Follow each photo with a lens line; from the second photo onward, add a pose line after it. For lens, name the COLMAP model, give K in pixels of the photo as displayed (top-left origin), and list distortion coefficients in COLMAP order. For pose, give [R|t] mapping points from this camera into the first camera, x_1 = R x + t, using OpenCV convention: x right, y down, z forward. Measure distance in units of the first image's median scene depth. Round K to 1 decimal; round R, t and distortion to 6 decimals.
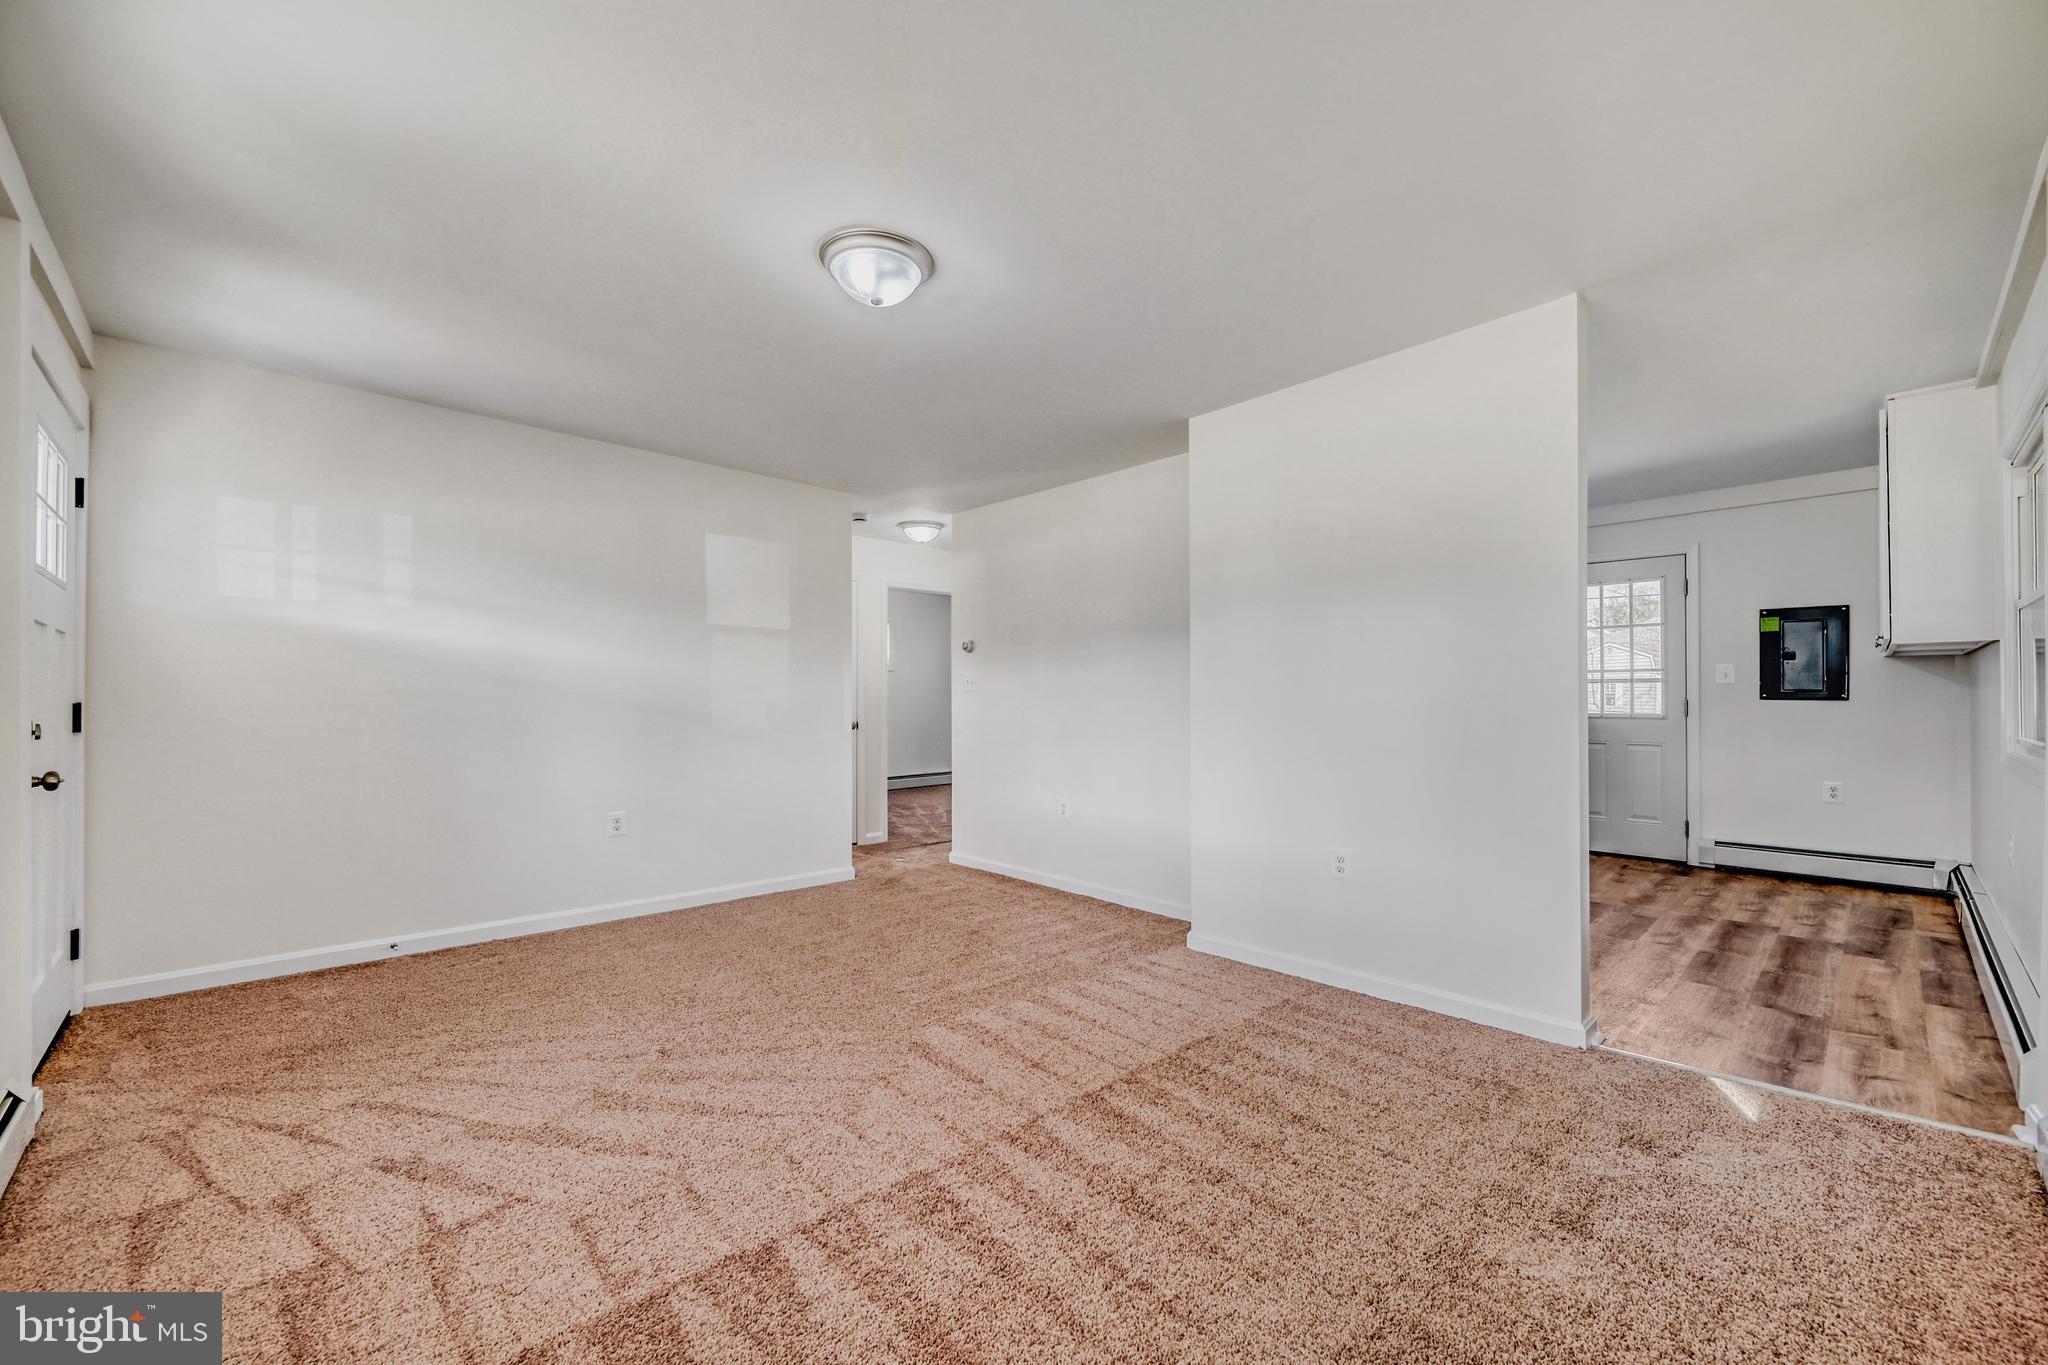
lens RADIAL K [[817.2, 0, 991.3], [0, 817.2, 695.6], [0, 0, 1]] dist [-0.004250, 0.001584]
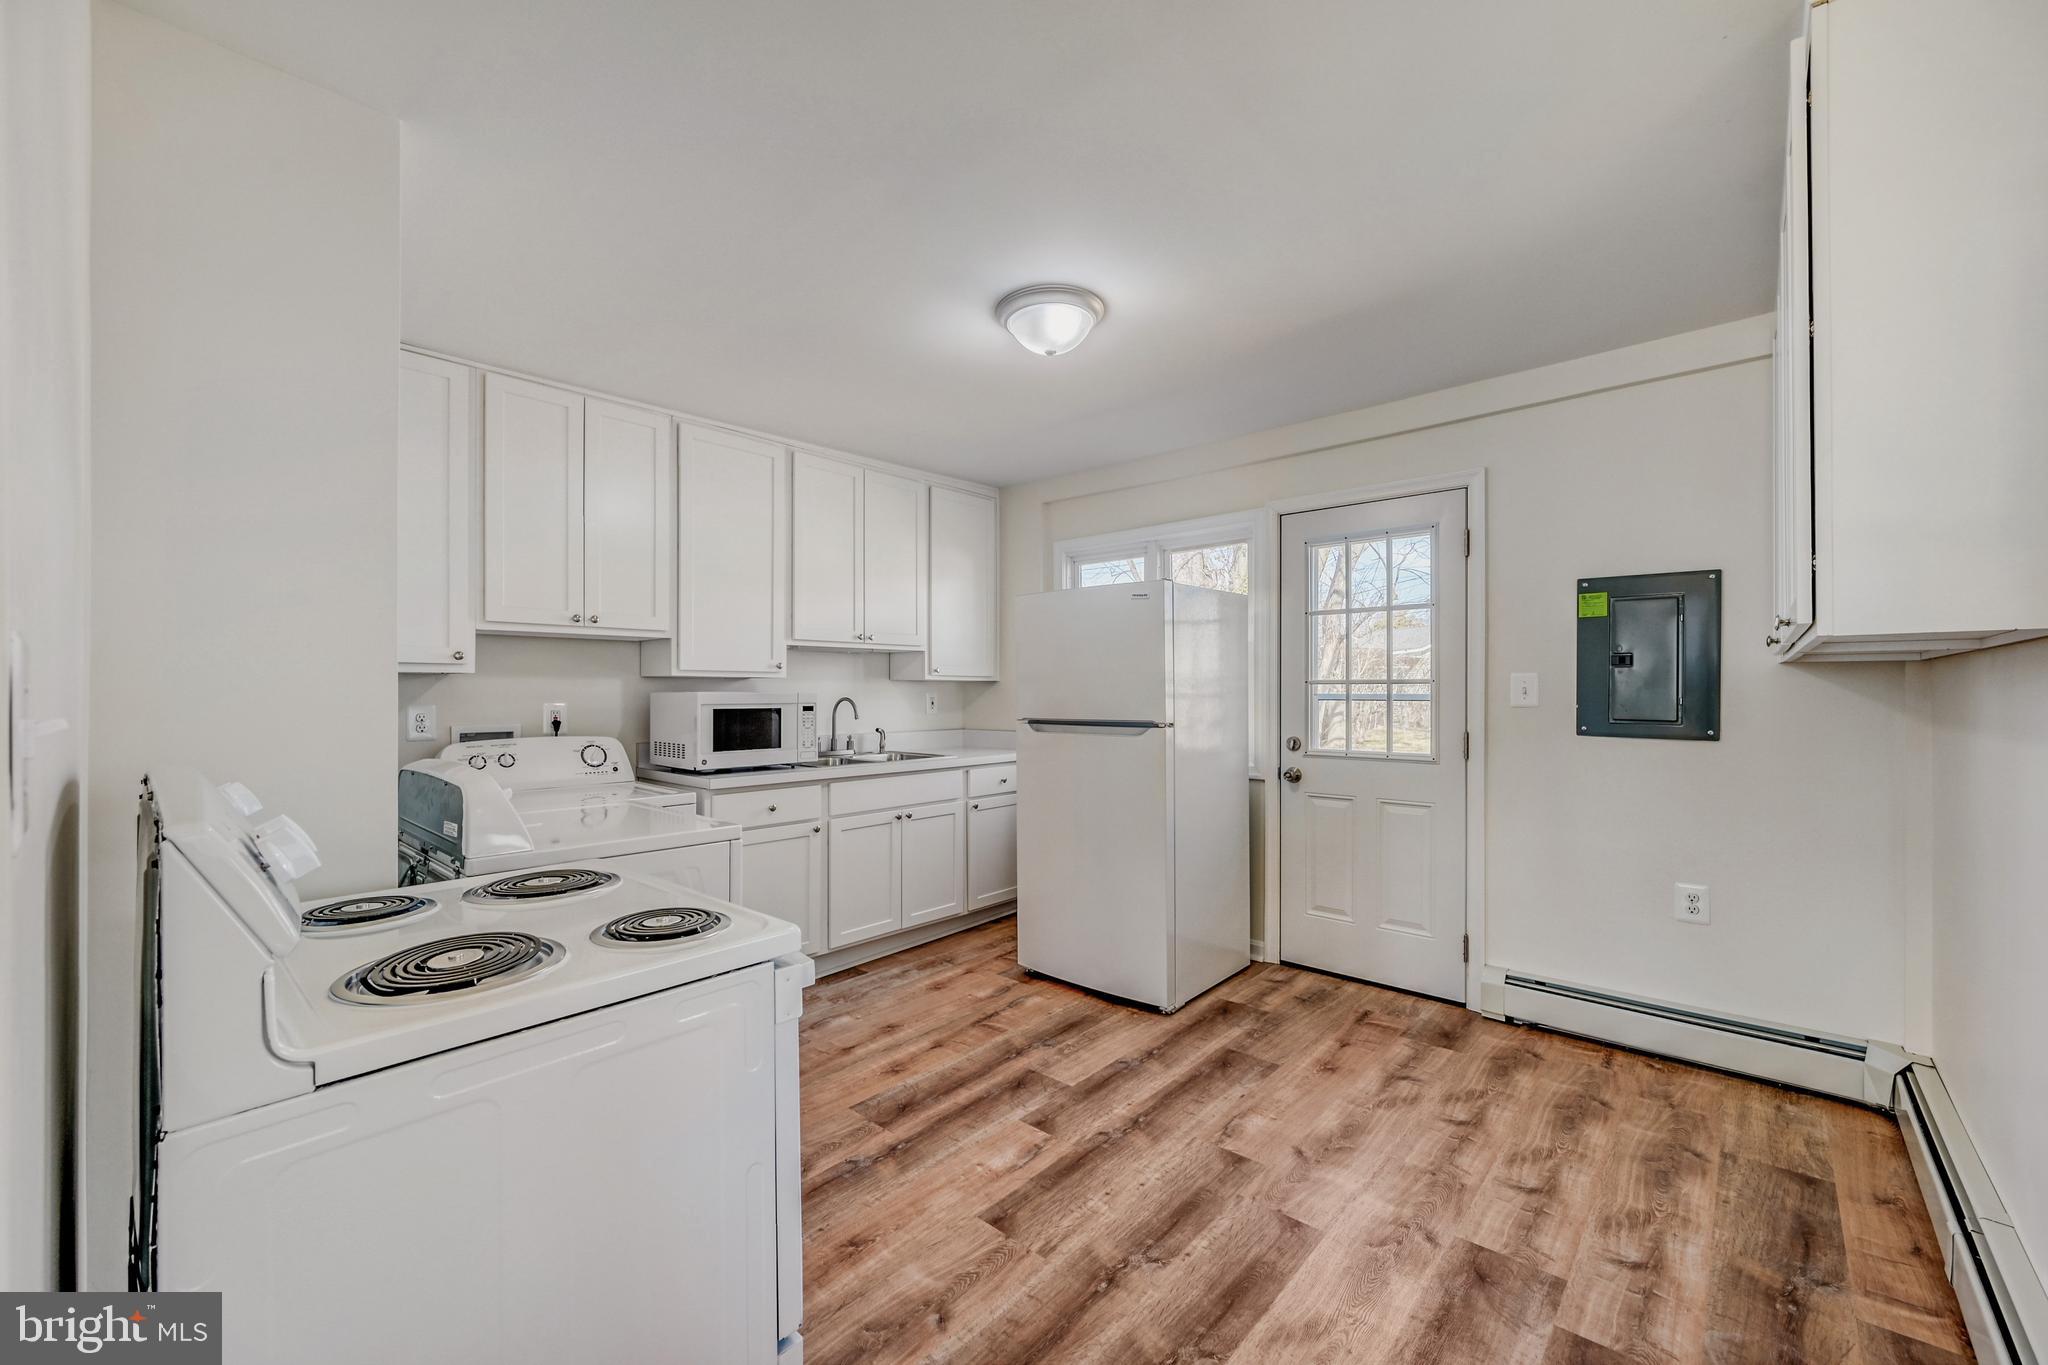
lens RADIAL K [[817.2, 0, 984.8], [0, 817.2, 690.3], [0, 0, 1]] dist [-0.004250, 0.001584]
pose [[0.998062, 0.012413, 0.060976, 0.506068], [-0.012036, 0.999906, -0.006548, -0.018789], [-0.061051, 0.005802, 0.998118, 0.464635]]
